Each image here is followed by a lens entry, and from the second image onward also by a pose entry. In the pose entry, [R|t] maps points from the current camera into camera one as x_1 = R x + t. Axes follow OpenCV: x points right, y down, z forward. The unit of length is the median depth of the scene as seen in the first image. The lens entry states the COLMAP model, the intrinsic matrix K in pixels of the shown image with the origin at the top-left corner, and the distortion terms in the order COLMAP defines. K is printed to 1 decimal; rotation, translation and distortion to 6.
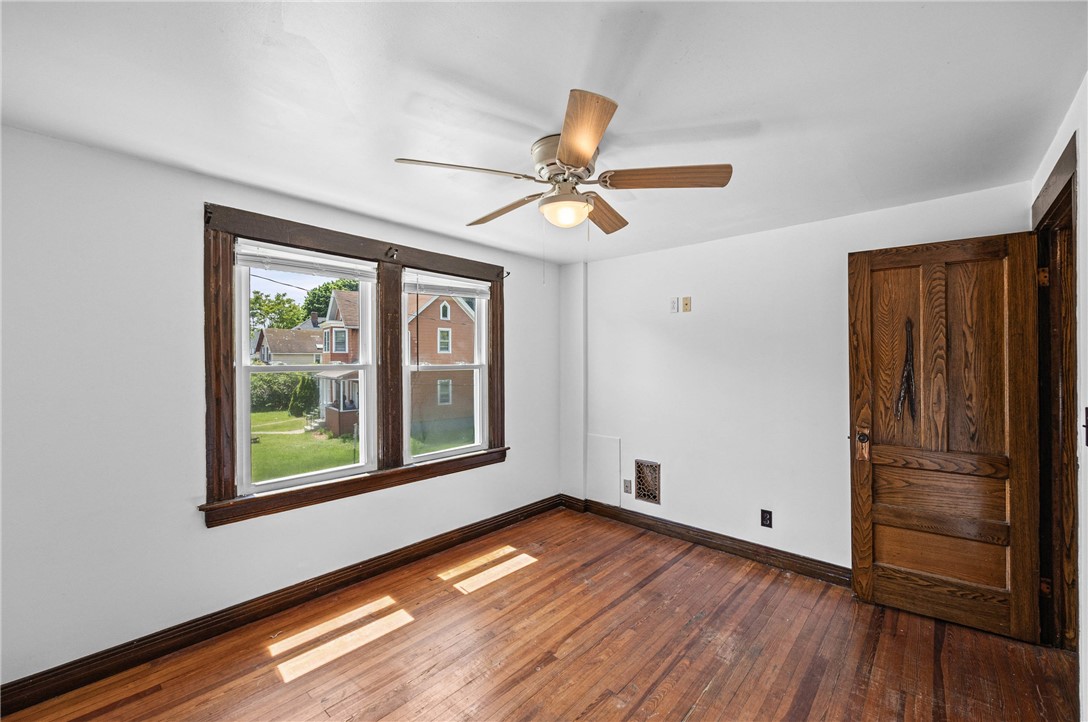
lens RADIAL K [[409.3, 0, 541.5], [0, 409.3, 369.7], [0, 0, 1]] dist [0.000677, 0.000119]
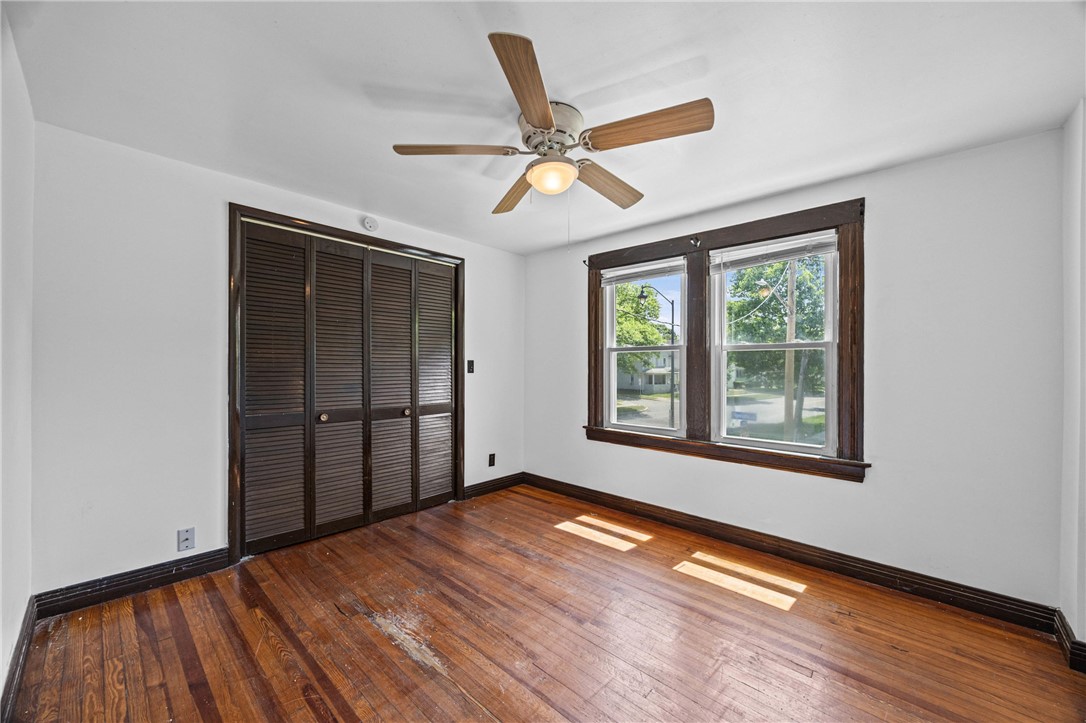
lens RADIAL K [[419.7, 0, 552.6], [0, 419.7, 361.3], [0, 0, 1]] dist [-0.000568, -0.000073]
pose [[0.039817, 0.012217, -0.999132, 0.746369], [-0.006139, 0.999909, 0.011982, 0.020901], [0.999188, 0.005656, 0.039888, 0.584059]]
